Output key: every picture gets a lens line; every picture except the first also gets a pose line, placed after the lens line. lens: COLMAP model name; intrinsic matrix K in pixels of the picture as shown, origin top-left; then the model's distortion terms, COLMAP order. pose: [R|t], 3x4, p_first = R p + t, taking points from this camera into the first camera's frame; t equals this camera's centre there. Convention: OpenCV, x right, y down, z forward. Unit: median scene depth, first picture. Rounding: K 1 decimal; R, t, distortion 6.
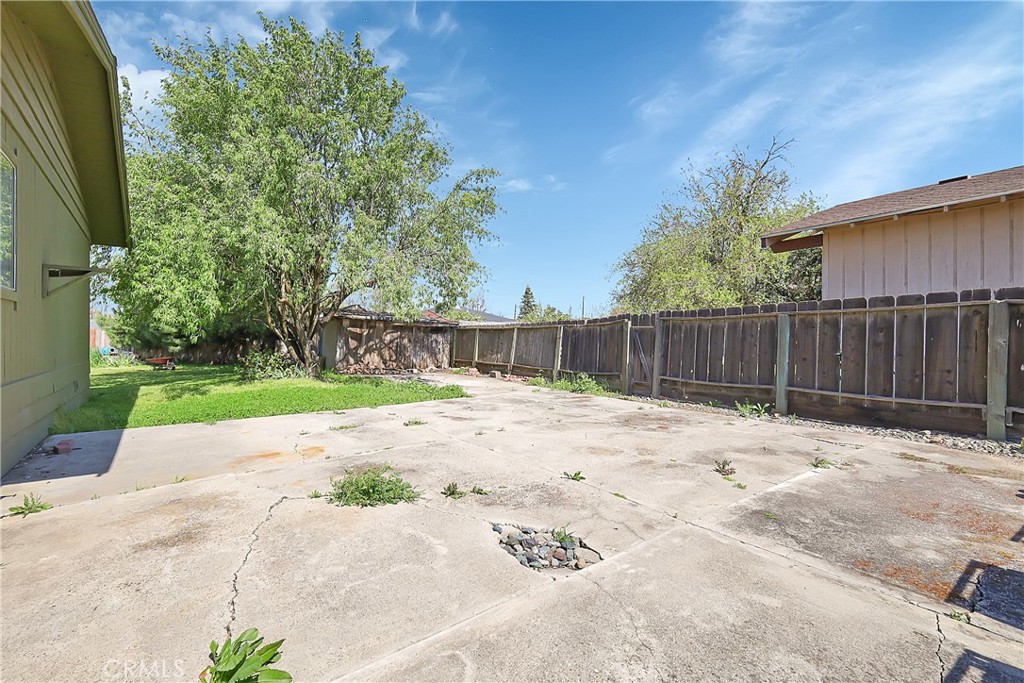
lens RADIAL K [[449.8, 0, 506.1], [0, 449.8, 340.0], [0, 0, 1]] dist [-0.010802, 0.000414]
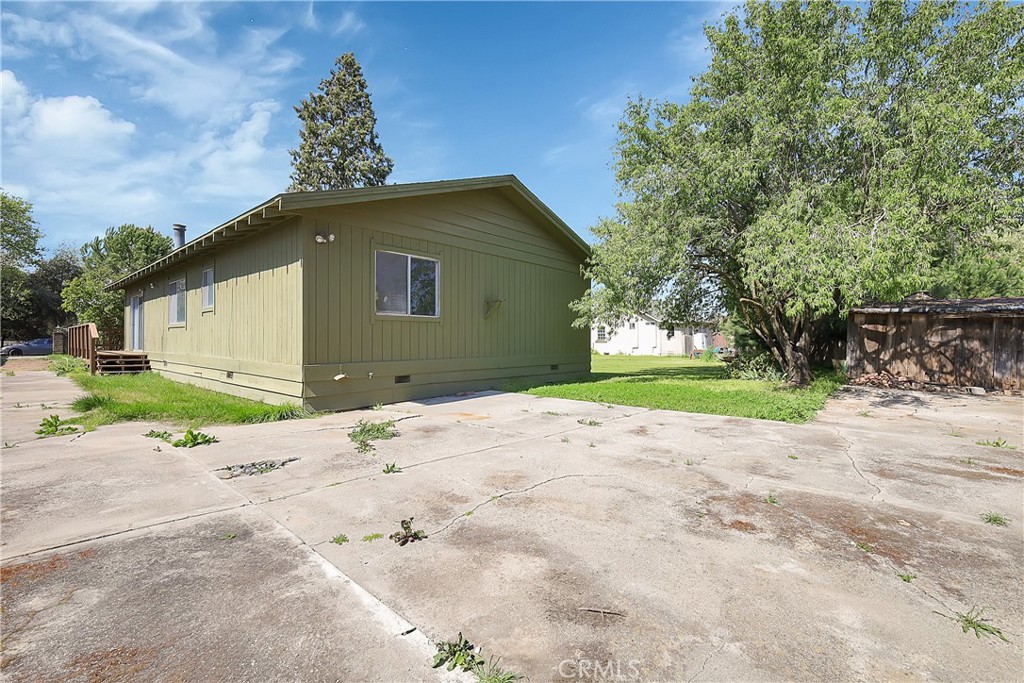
lens RADIAL K [[449.8, 0, 508.6], [0, 449.8, 347.3], [0, 0, 1]] dist [-0.010802, 0.000414]
pose [[0.182711, 0.018662, -0.982989, 1.249694], [-0.007440, 0.999817, 0.017598, 0.007409], [0.983138, 0.004098, 0.182817, 1.120134]]
